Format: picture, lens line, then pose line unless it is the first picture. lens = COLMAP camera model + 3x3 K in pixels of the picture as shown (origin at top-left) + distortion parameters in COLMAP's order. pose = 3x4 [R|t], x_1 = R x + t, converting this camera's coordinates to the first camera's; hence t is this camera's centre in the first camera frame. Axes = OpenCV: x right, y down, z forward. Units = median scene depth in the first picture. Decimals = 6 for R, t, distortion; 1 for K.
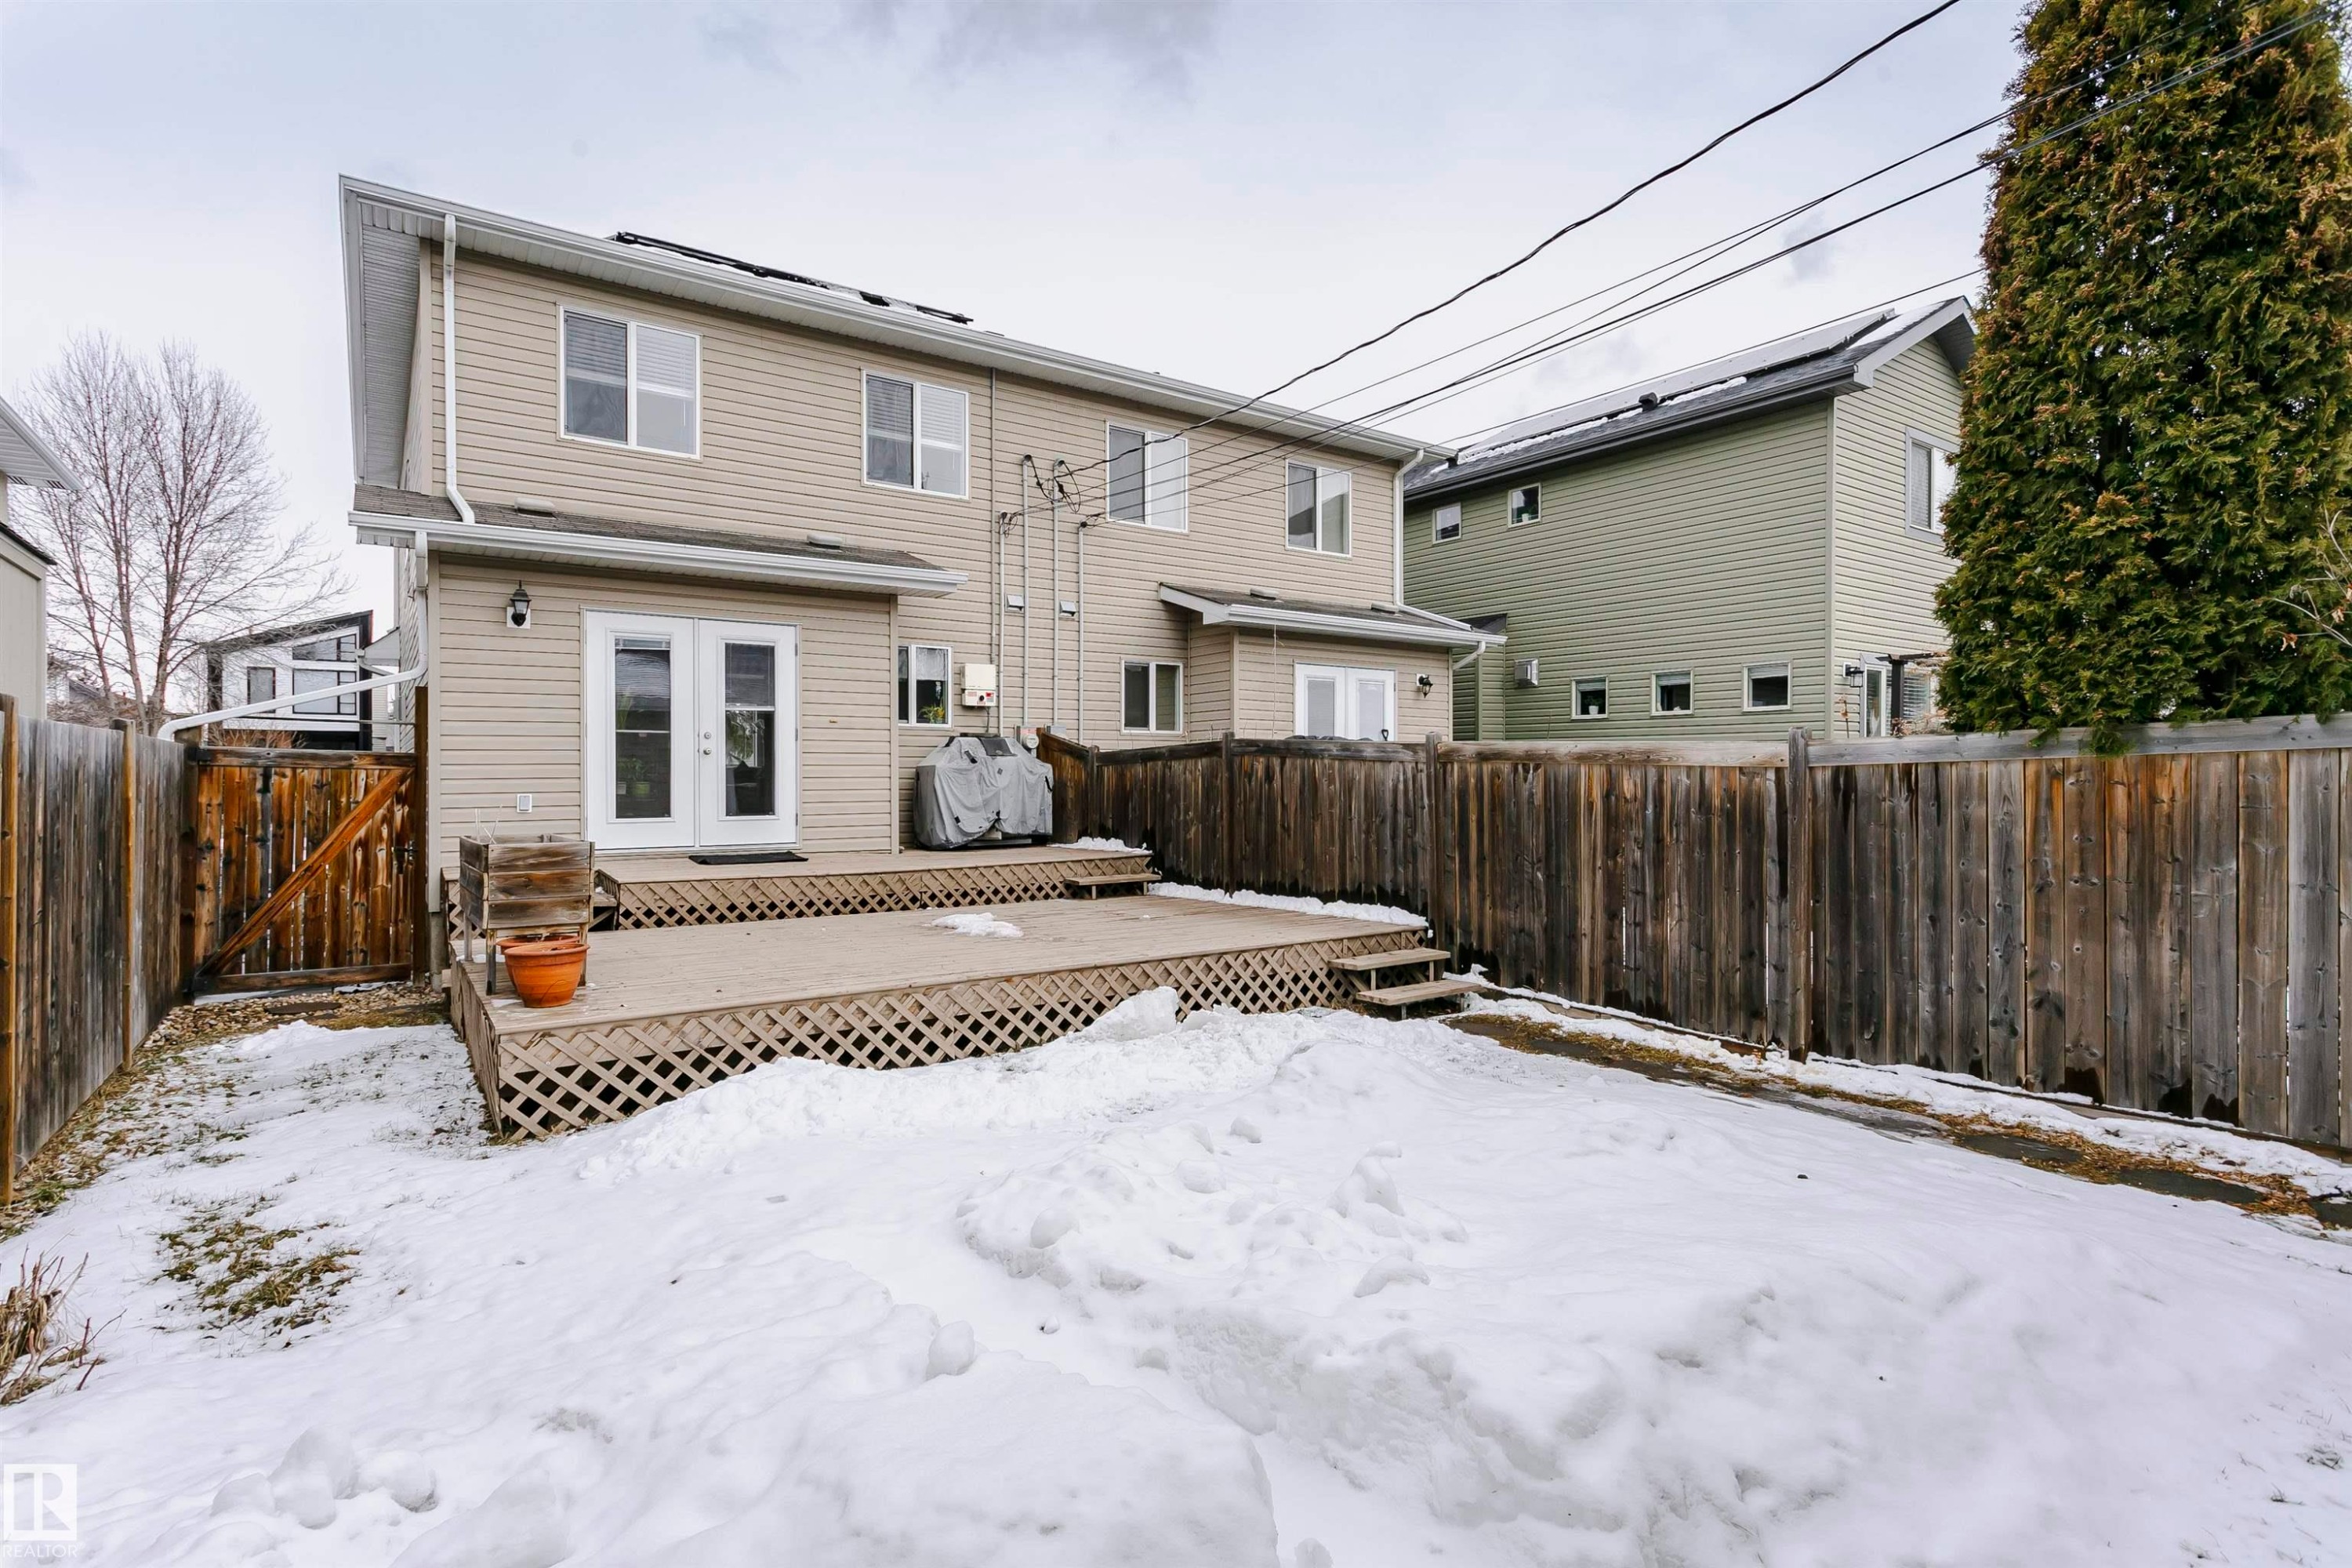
lens RADIAL K [[1127.1, 0, 1133.1], [0, 1127.1, 786.5], [0, 0, 1]] dist [0.003280, 0.001203]
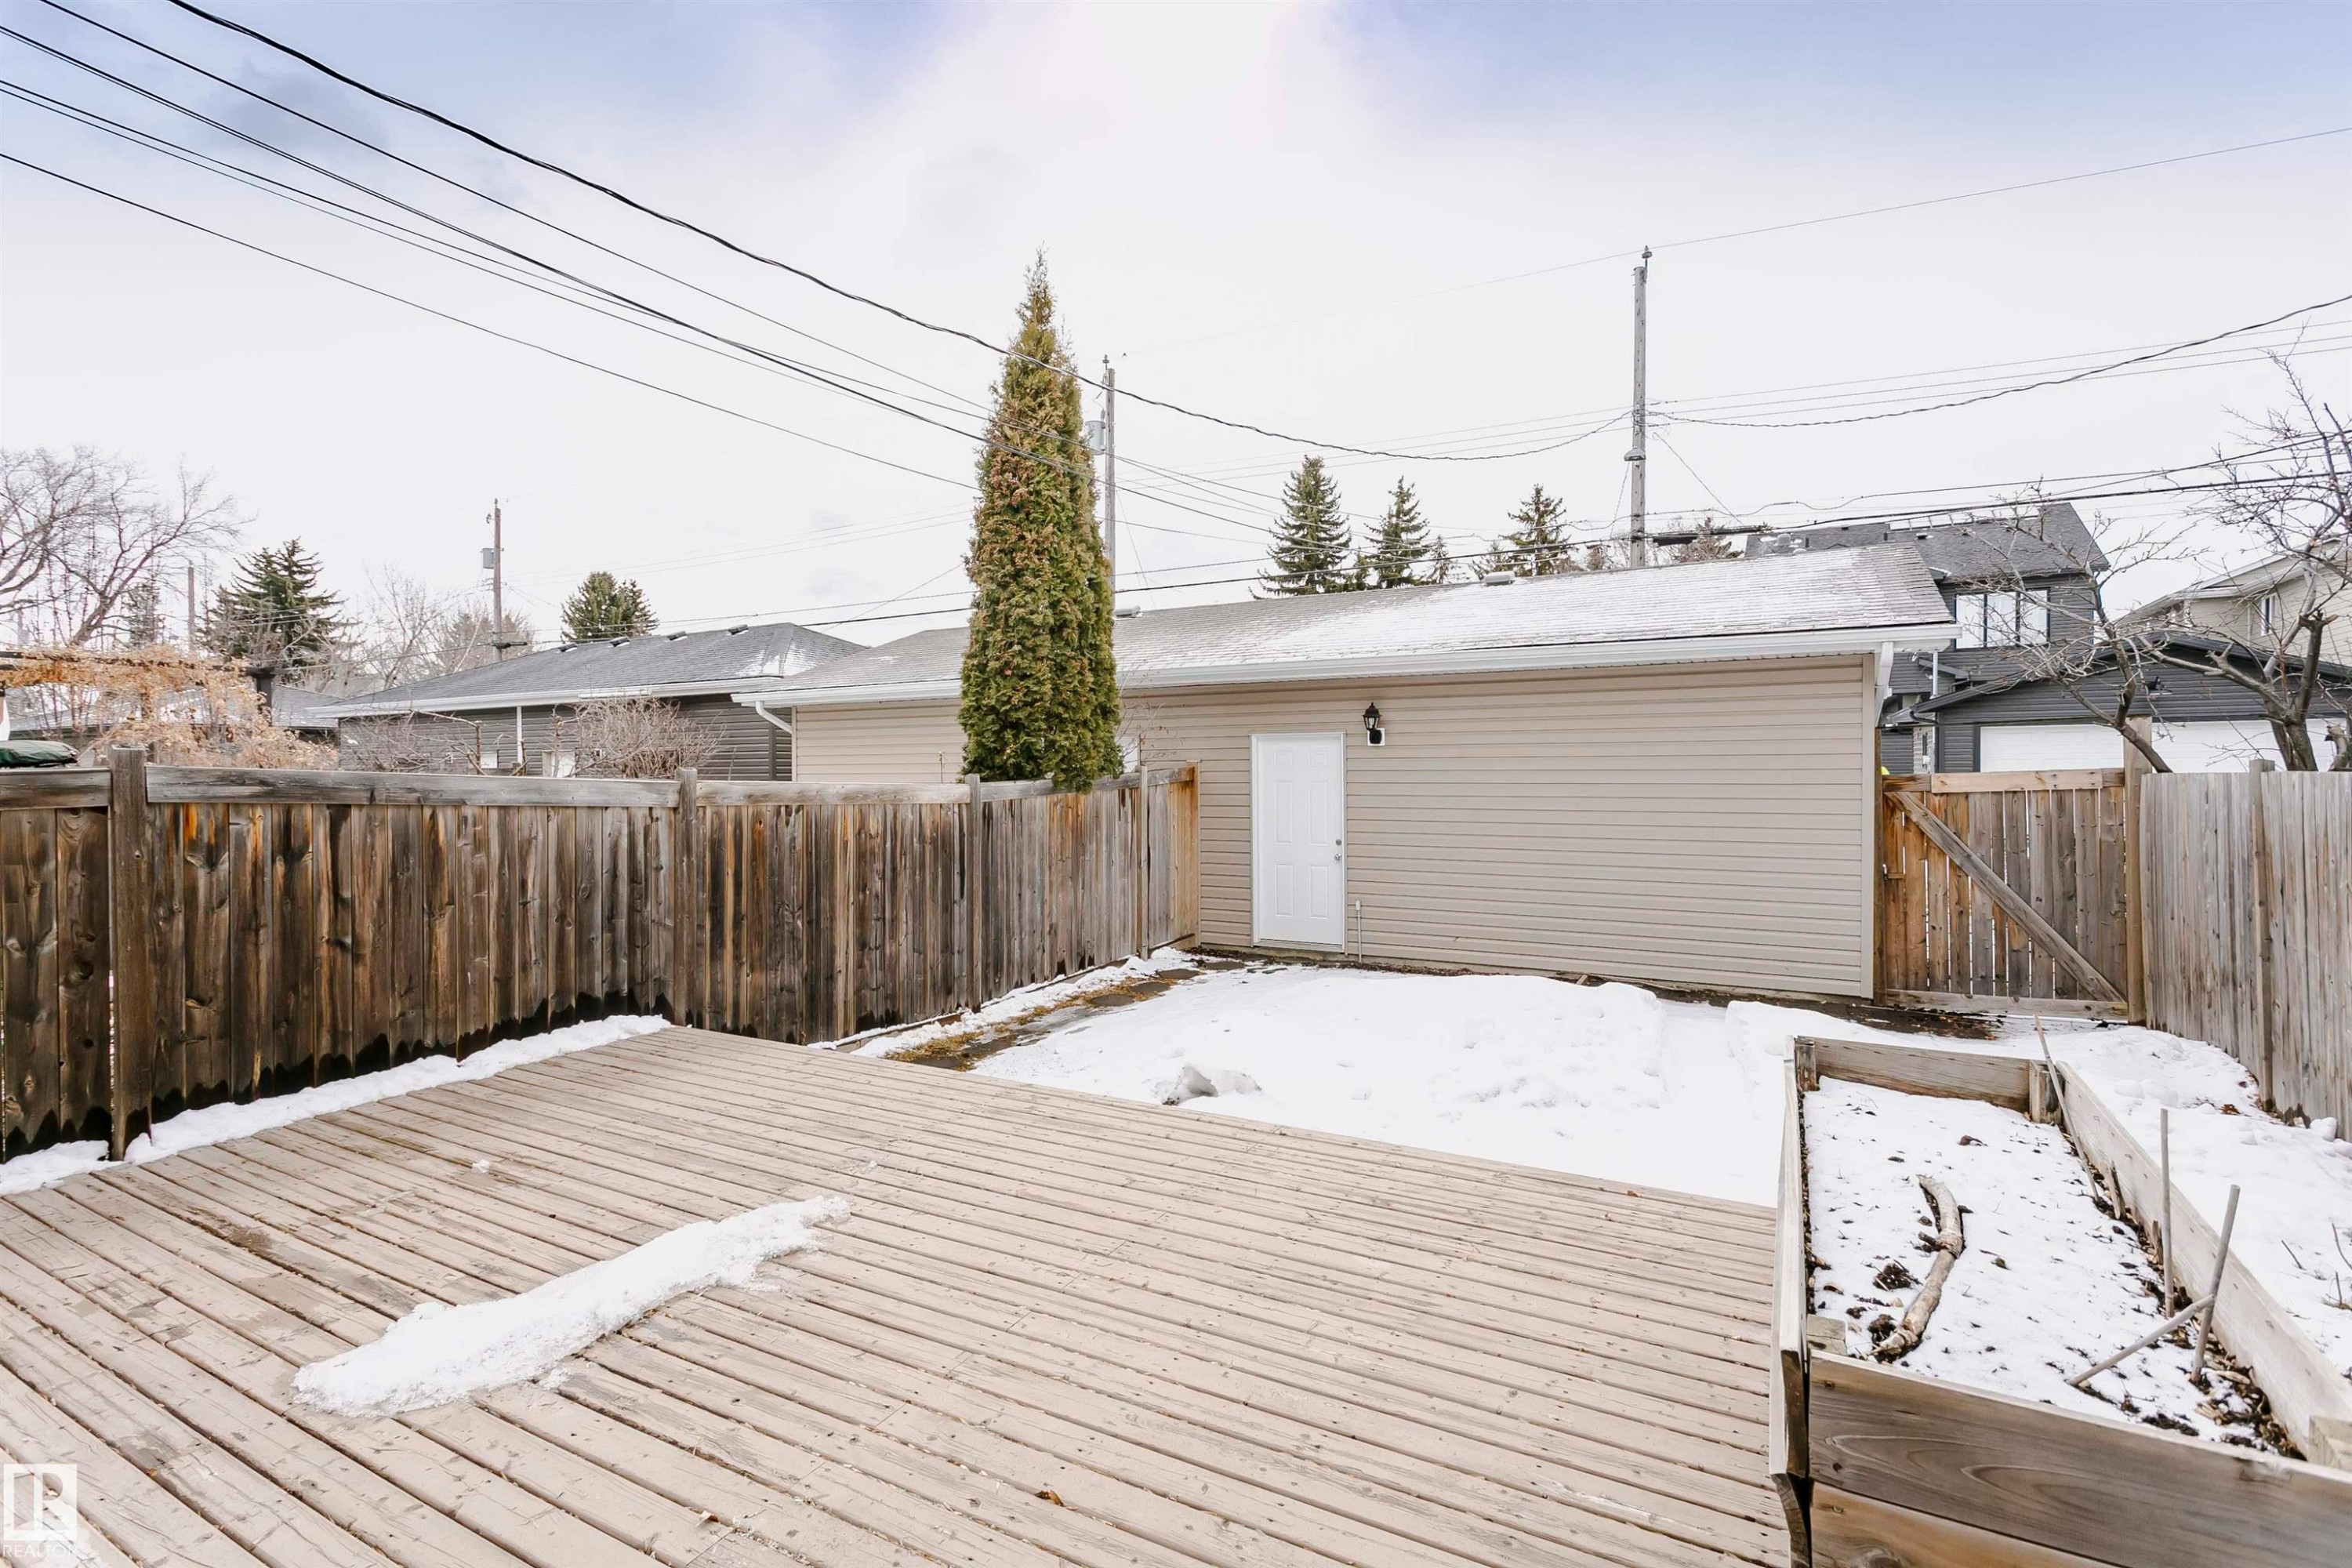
lens RADIAL K [[1115.1, 0, 1171.8], [0, 1115.1, 771.4], [0, 0, 1]] dist [0.000075, 0.000203]
pose [[-0.439934, 0.002301, 0.898027, -0.622313], [0.017209, 0.999835, 0.005869, -0.049427], [-0.897865, 0.018037, -0.439901, 1.139104]]
